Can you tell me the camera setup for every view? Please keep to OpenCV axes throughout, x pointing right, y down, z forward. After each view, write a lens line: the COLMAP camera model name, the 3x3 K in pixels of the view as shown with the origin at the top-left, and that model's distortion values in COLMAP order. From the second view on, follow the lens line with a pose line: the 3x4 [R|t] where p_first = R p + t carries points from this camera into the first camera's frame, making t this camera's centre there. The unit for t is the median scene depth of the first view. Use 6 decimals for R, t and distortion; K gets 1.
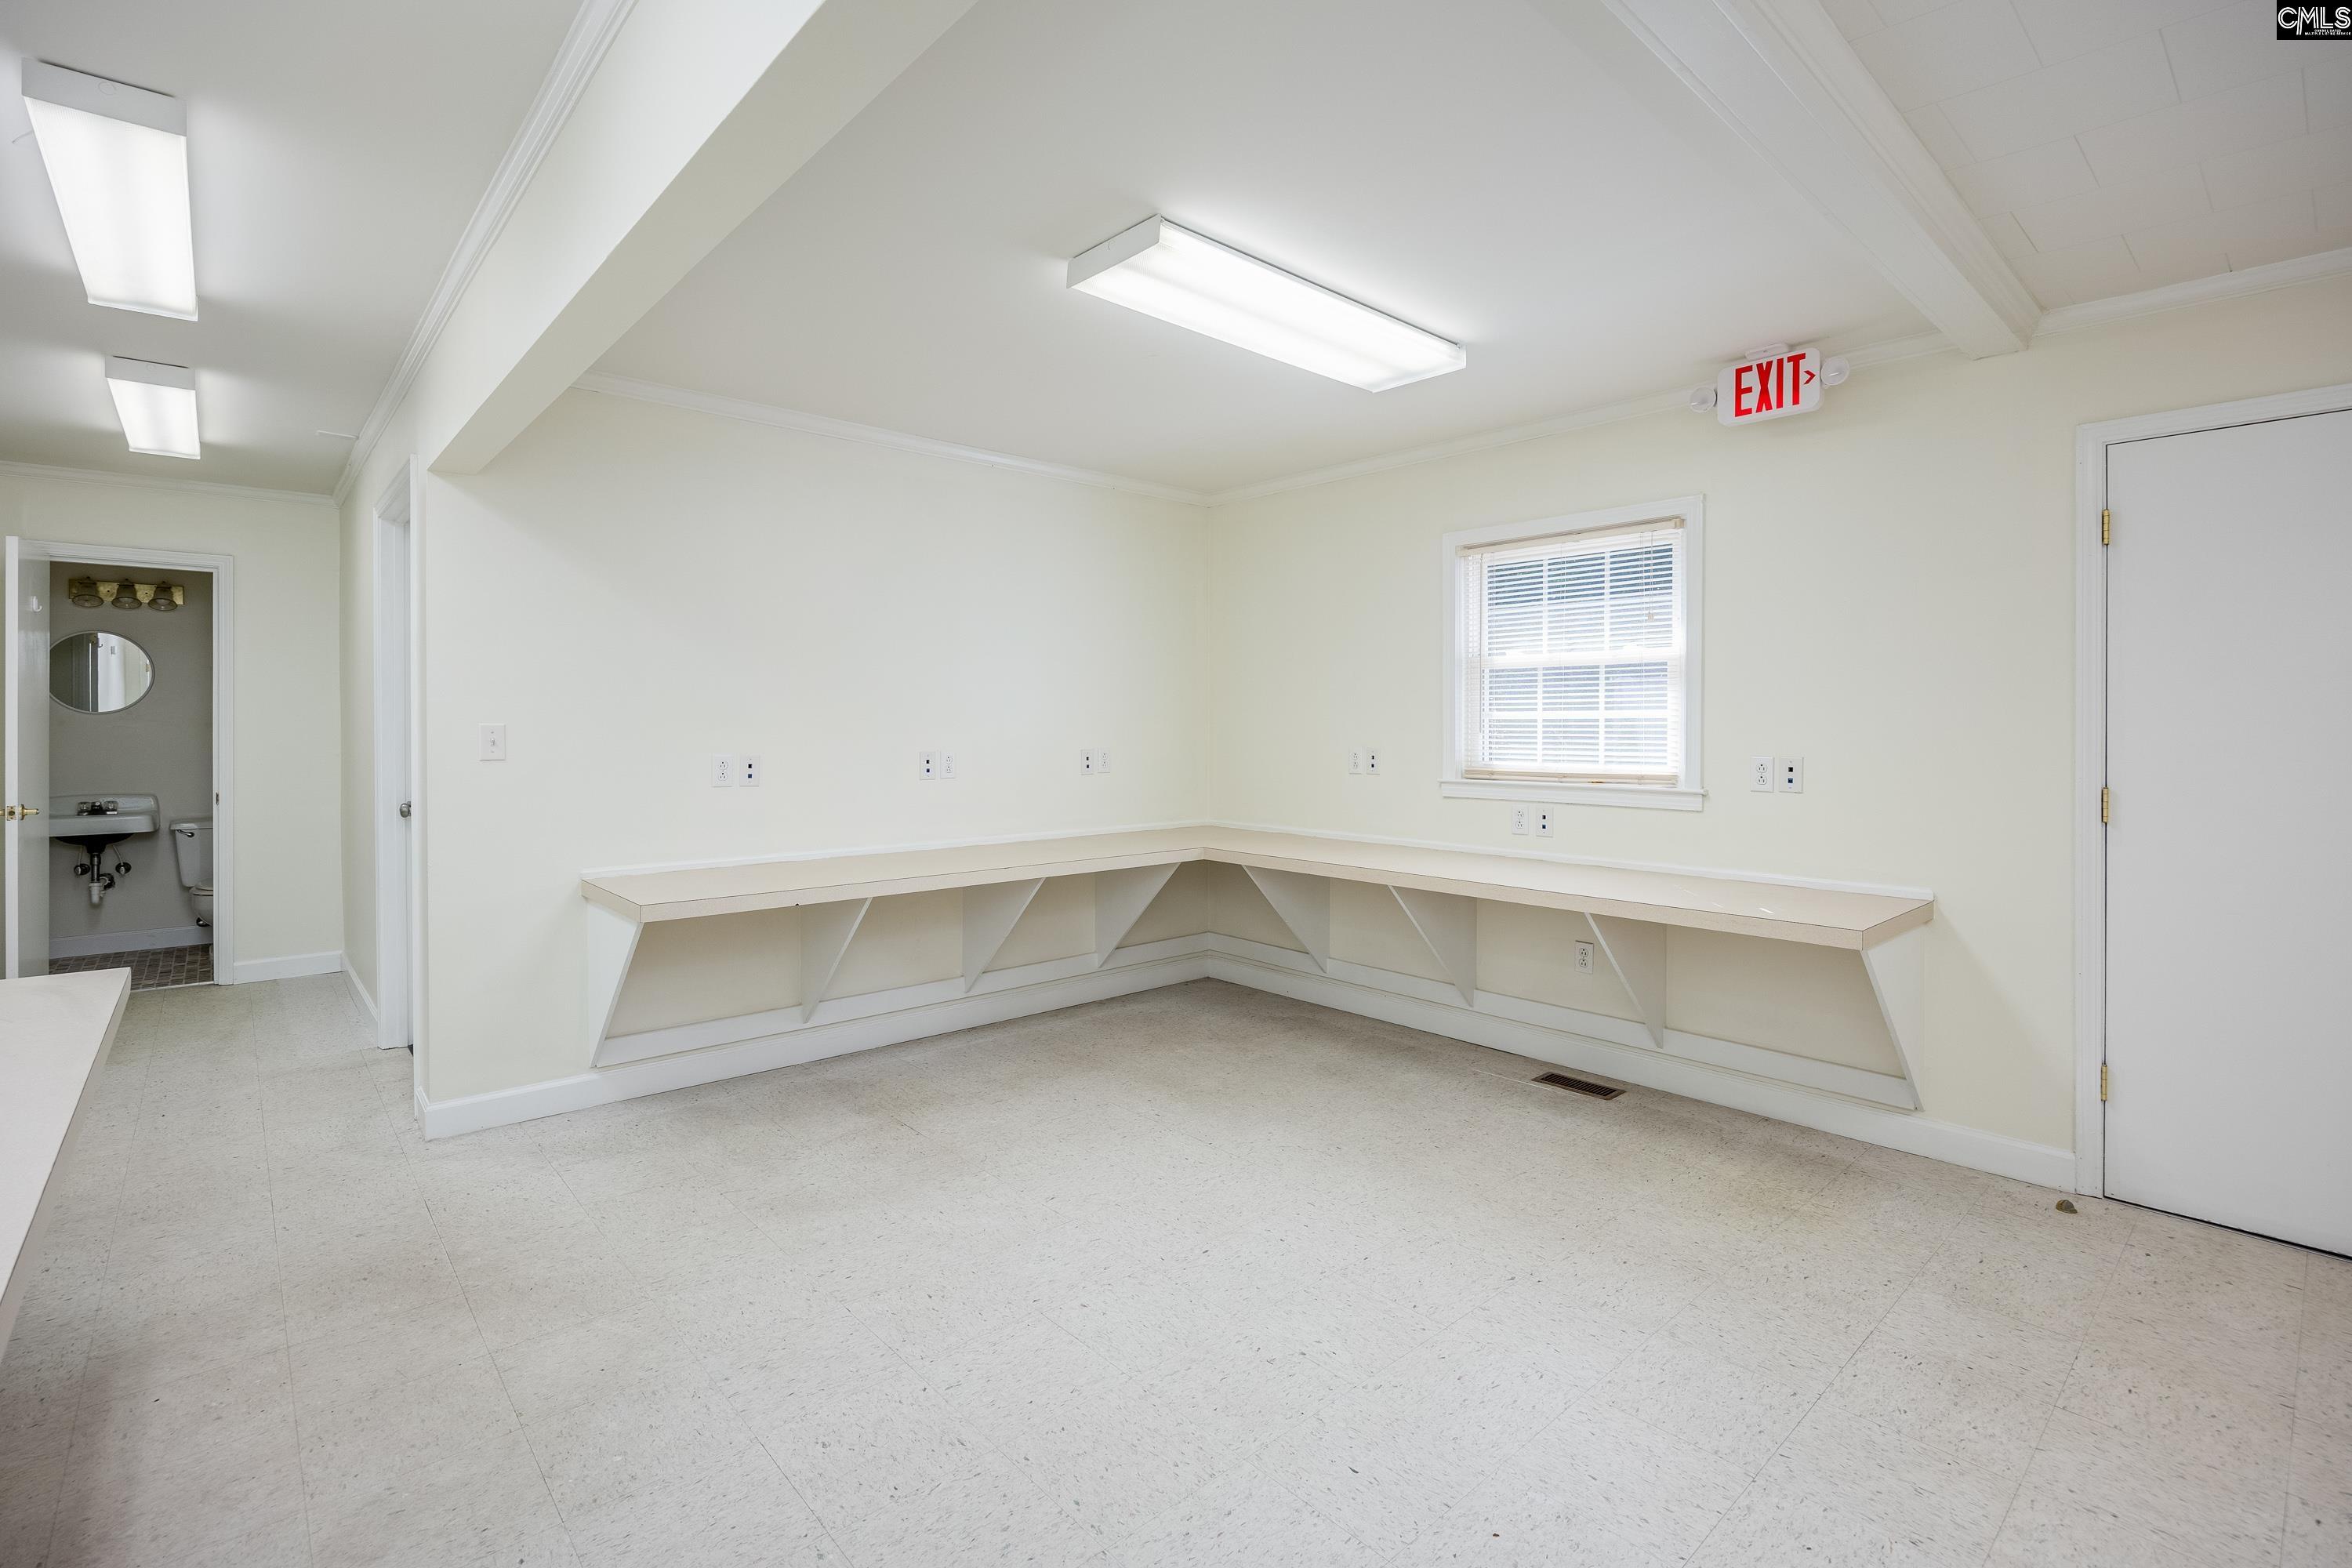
lens RADIAL K [[1091.8, 0, 1182.3], [0, 1091.8, 724.4], [0, 0, 1]] dist [-0.008589, -0.000087]
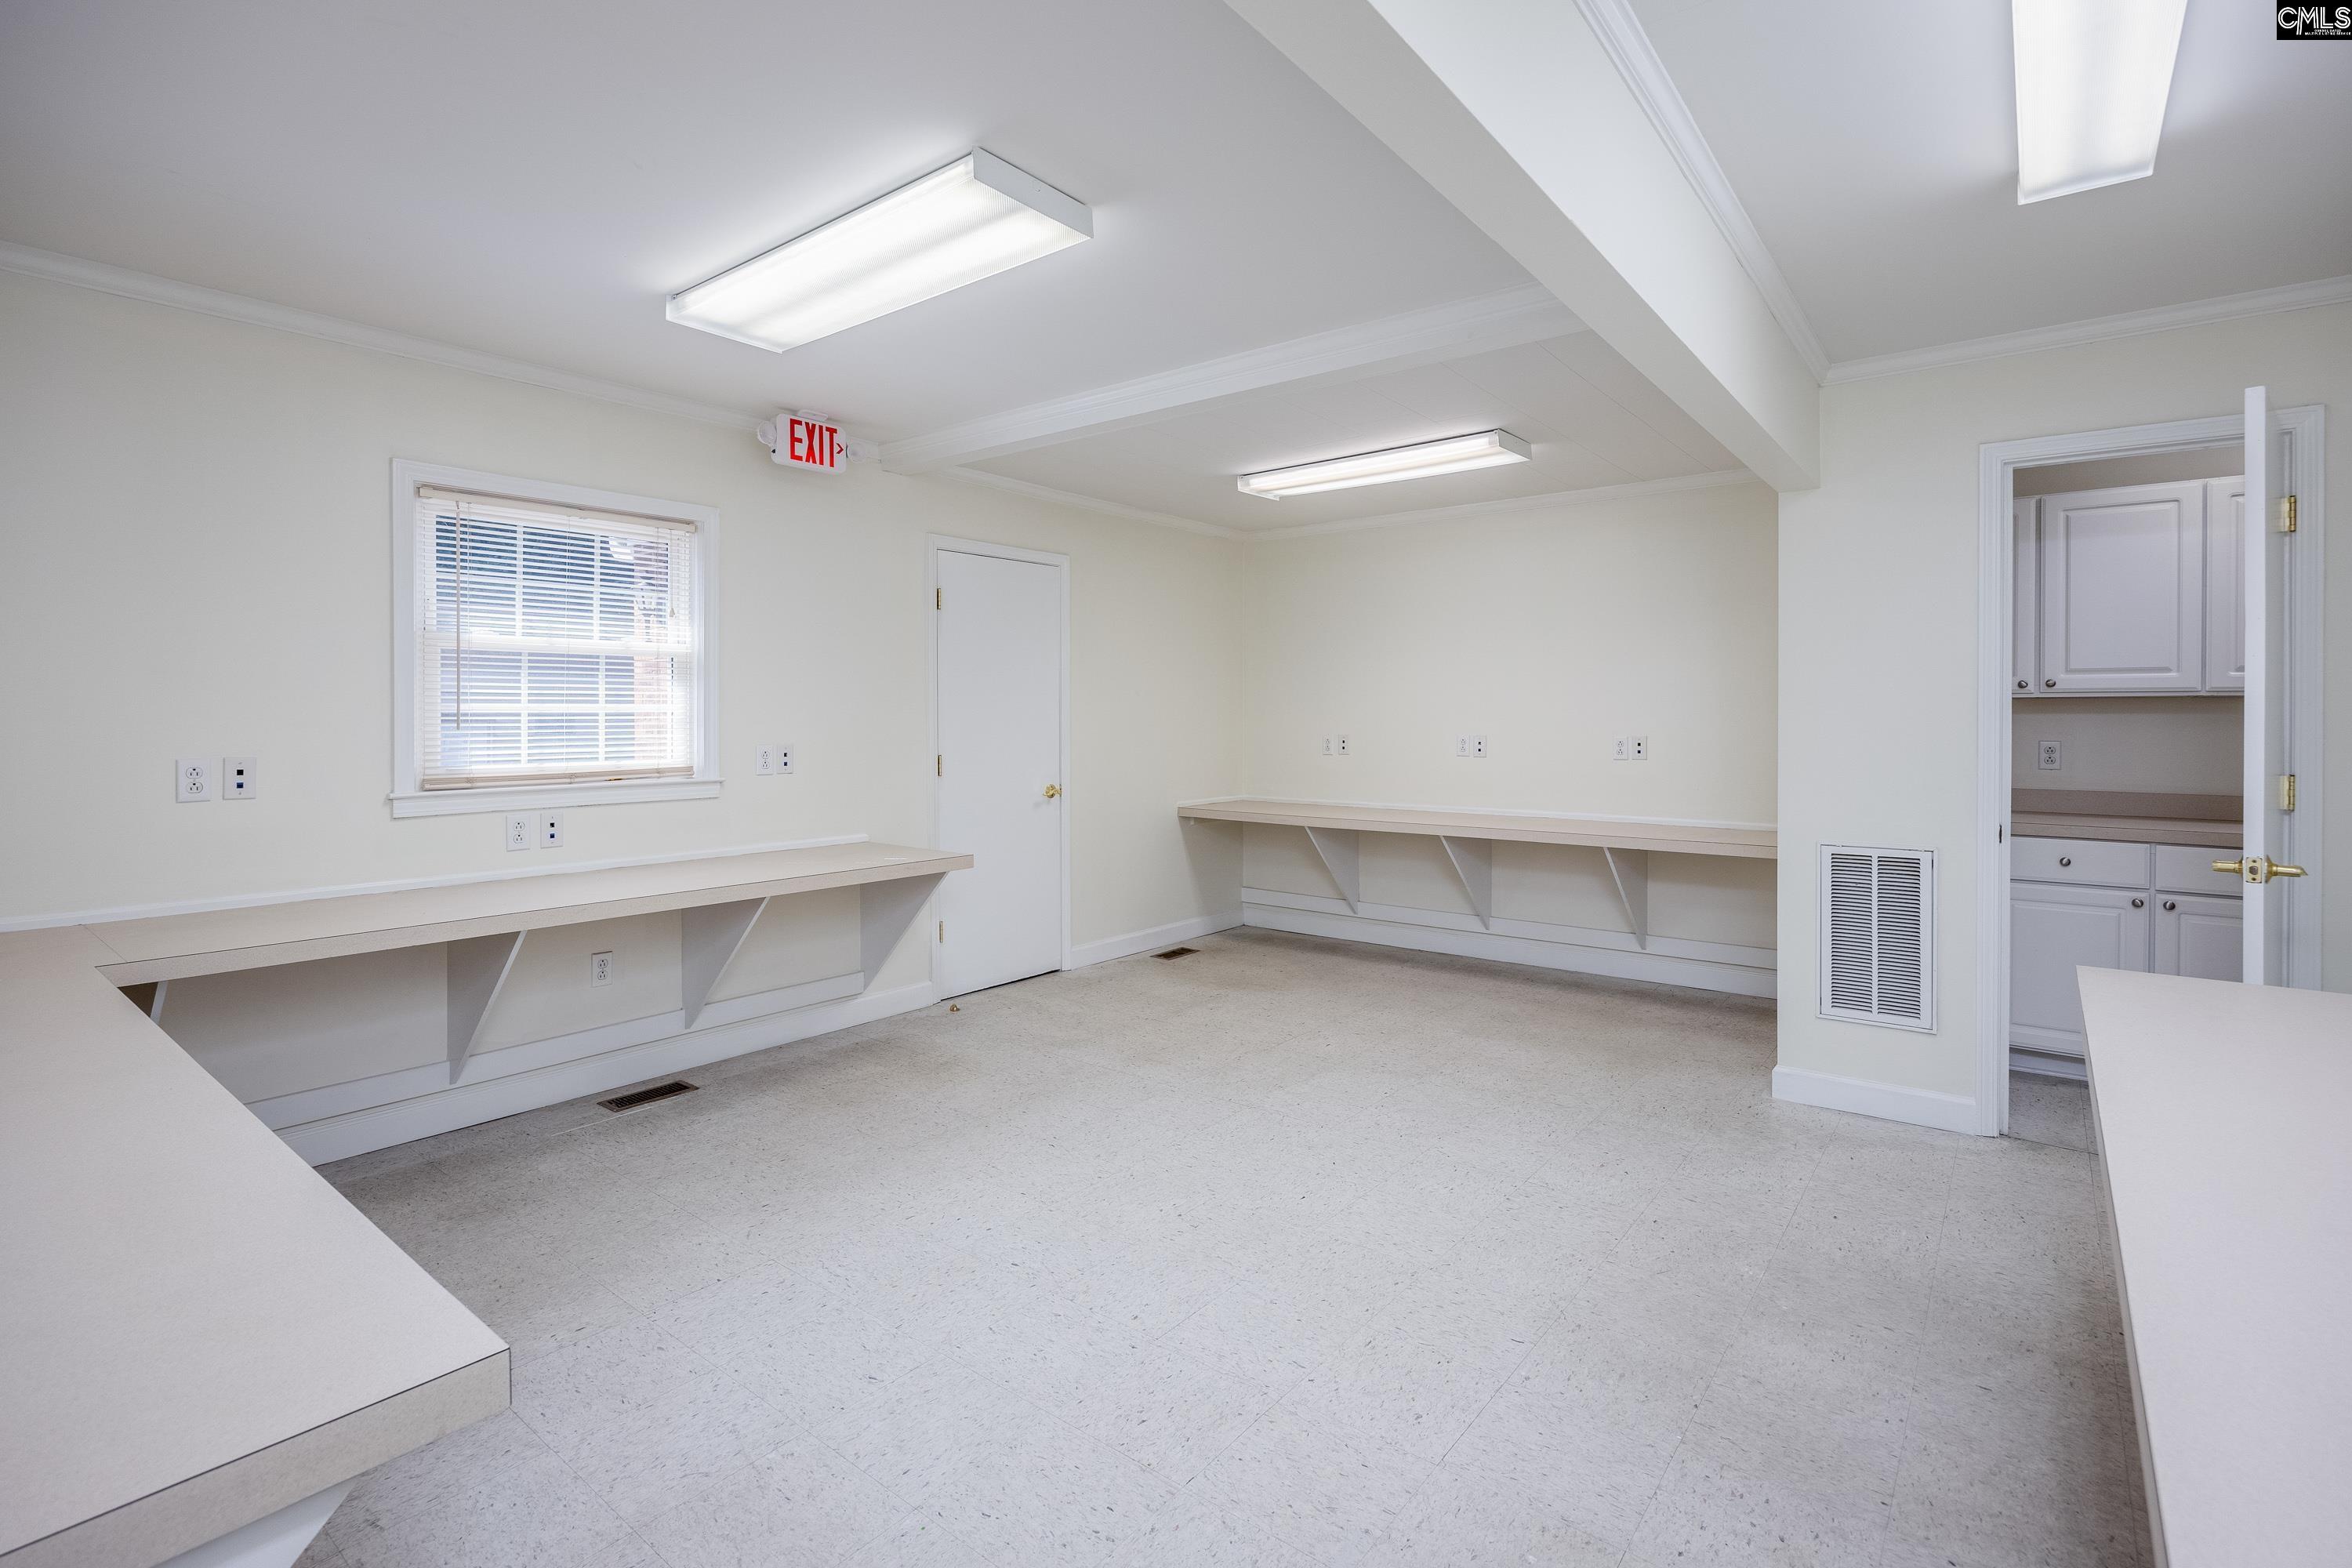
lens RADIAL K [[1096.3, 0, 1176.1], [0, 1096.3, 712.5], [0, 0, 1]] dist [-0.002834, 0.000056]
pose [[-0.171212, 0.001538, 0.985233, -0.681182], [0.002872, 0.999995, -0.001062, -0.002822], [-0.985230, 0.002647, -0.171215, 0.726557]]
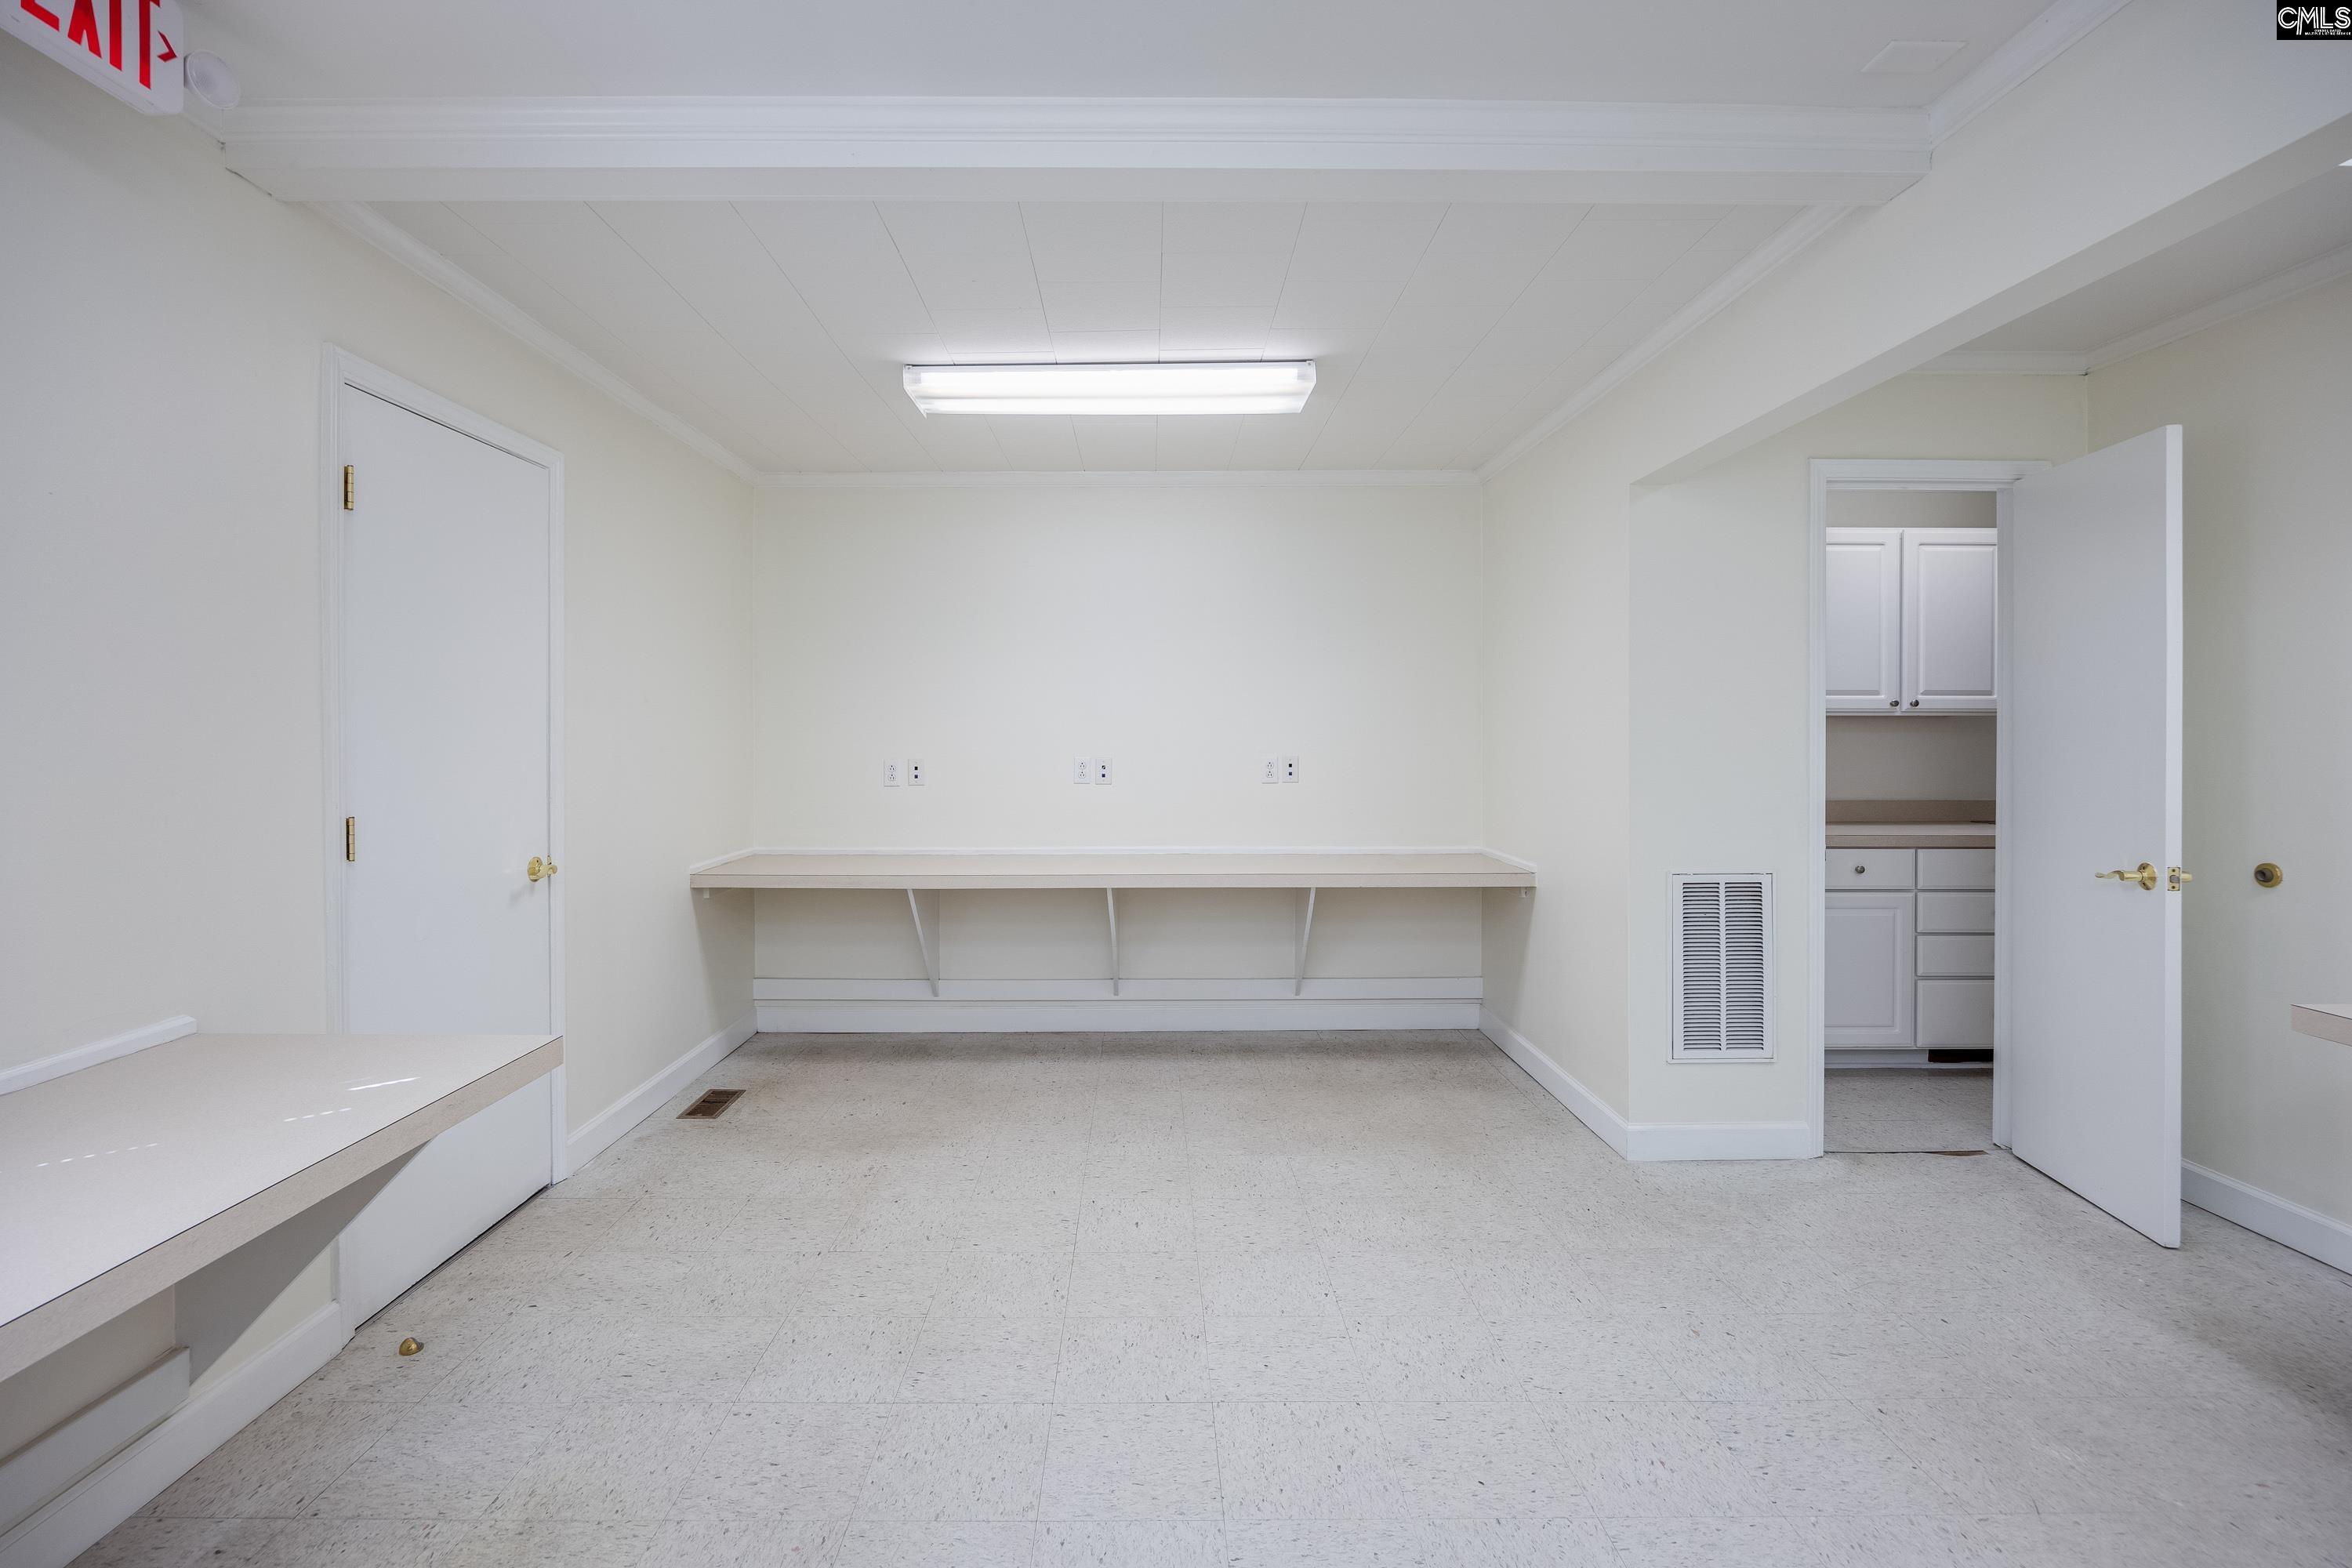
lens RADIAL K [[1082.5, 0, 1152.8], [0, 1082.5, 729.4], [0, 0, 1]] dist [-0.007383, 0.000730]
pose [[-0.746132, 0.001001, 0.665798, -0.085127], [0.001215, 0.999999, -0.000142, -0.002902], [-0.665797, 0.000703, -0.746132, 0.934854]]
